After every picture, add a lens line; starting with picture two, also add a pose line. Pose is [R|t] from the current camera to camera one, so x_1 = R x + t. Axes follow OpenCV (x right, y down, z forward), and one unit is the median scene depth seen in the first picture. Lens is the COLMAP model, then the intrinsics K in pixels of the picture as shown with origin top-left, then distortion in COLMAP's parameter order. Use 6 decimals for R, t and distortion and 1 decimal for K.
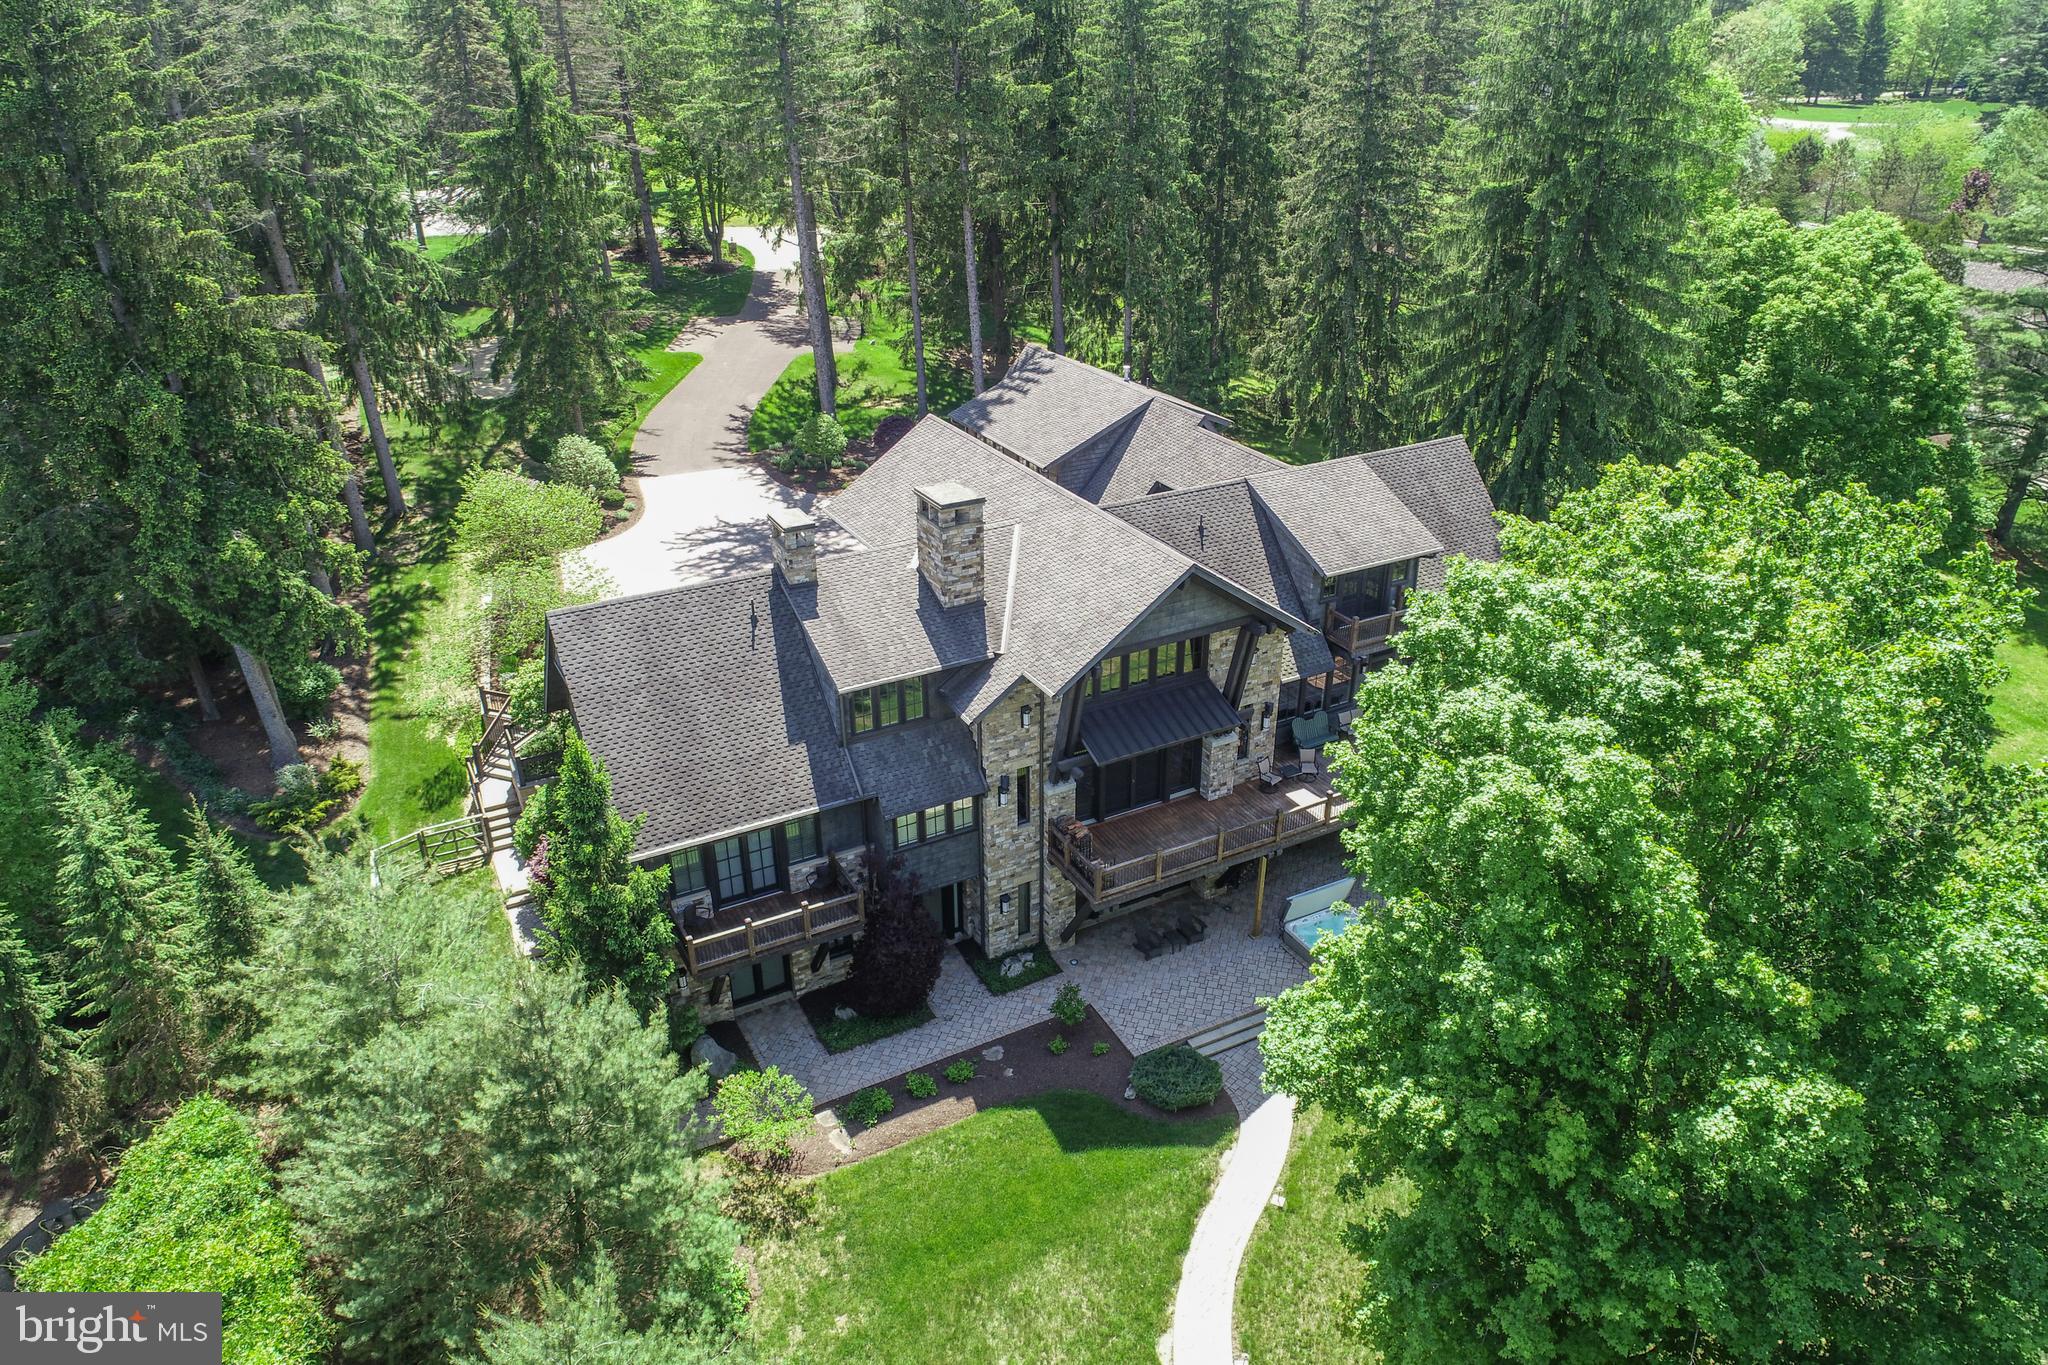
lens RADIAL K [[1368.1, 0, 1021.4], [0, 1368.1, 691.5], [0, 0, 1]] dist [-0.001293, -0.001580]
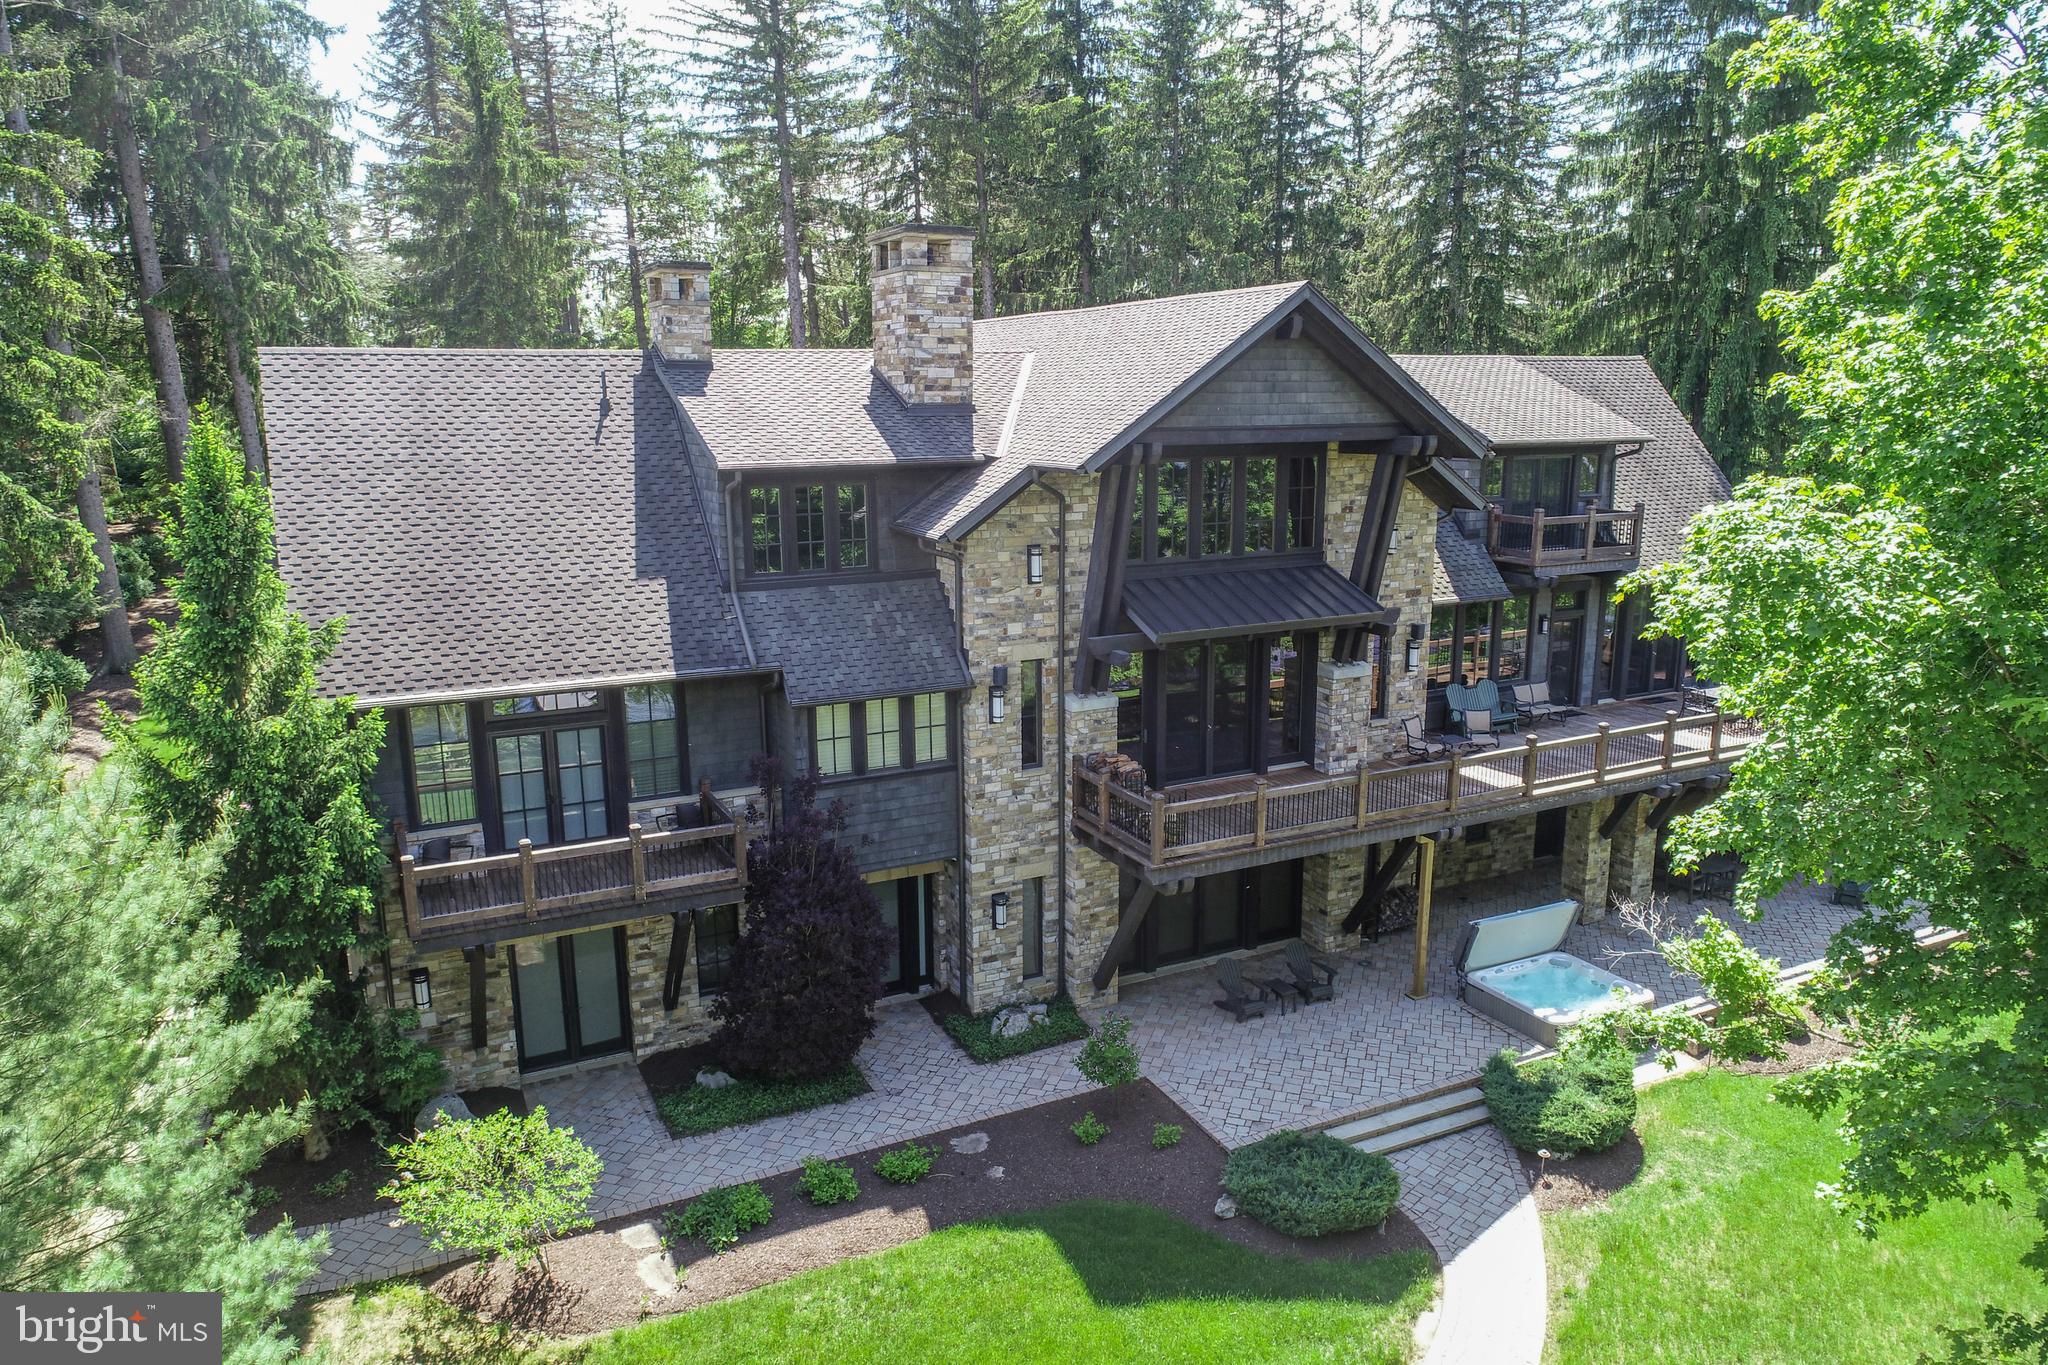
lens RADIAL K [[1368.1, 0, 1021.4], [0, 1368.1, 691.5], [0, 0, 1]] dist [-0.001293, -0.001580]
pose [[0.999588, 0.005197, -0.028213, 0.014368], [-0.012329, 0.965831, -0.258881, 0.229389], [0.025904, 0.259122, 0.965497, 0.420360]]
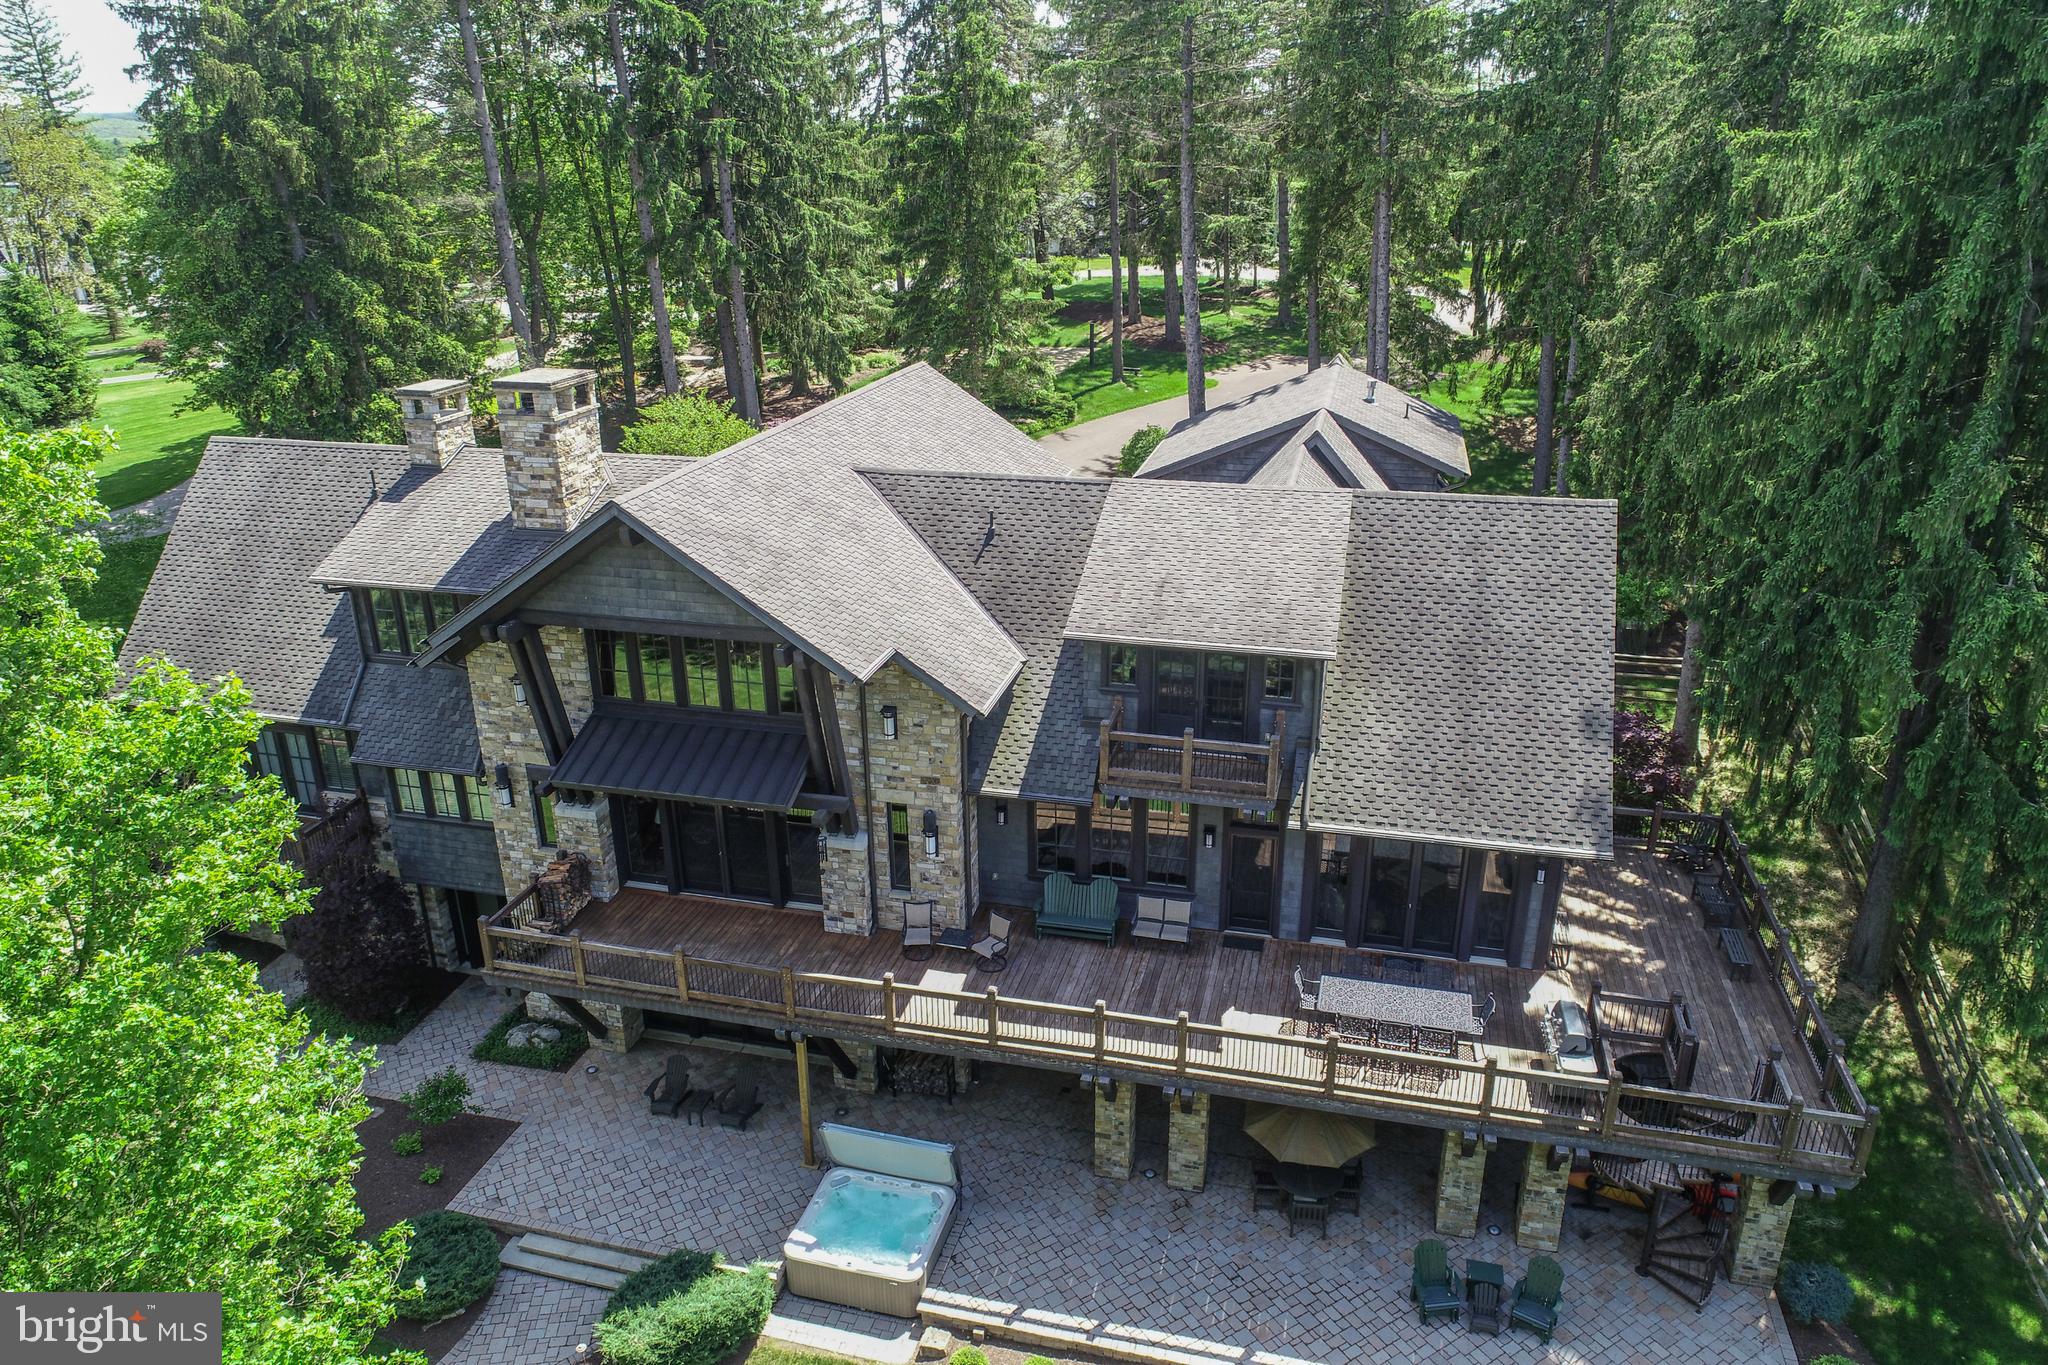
lens RADIAL K [[1366.7, 0, 1021.1], [0, 1366.7, 692.8], [0, 0, 1]] dist [-0.003233, 0.002844]
pose [[0.733669, 0.249800, -0.631925, 0.642261], [-0.306821, 0.951558, 0.019929, -0.073989], [0.606292, 0.179267, 0.774773, 0.597425]]
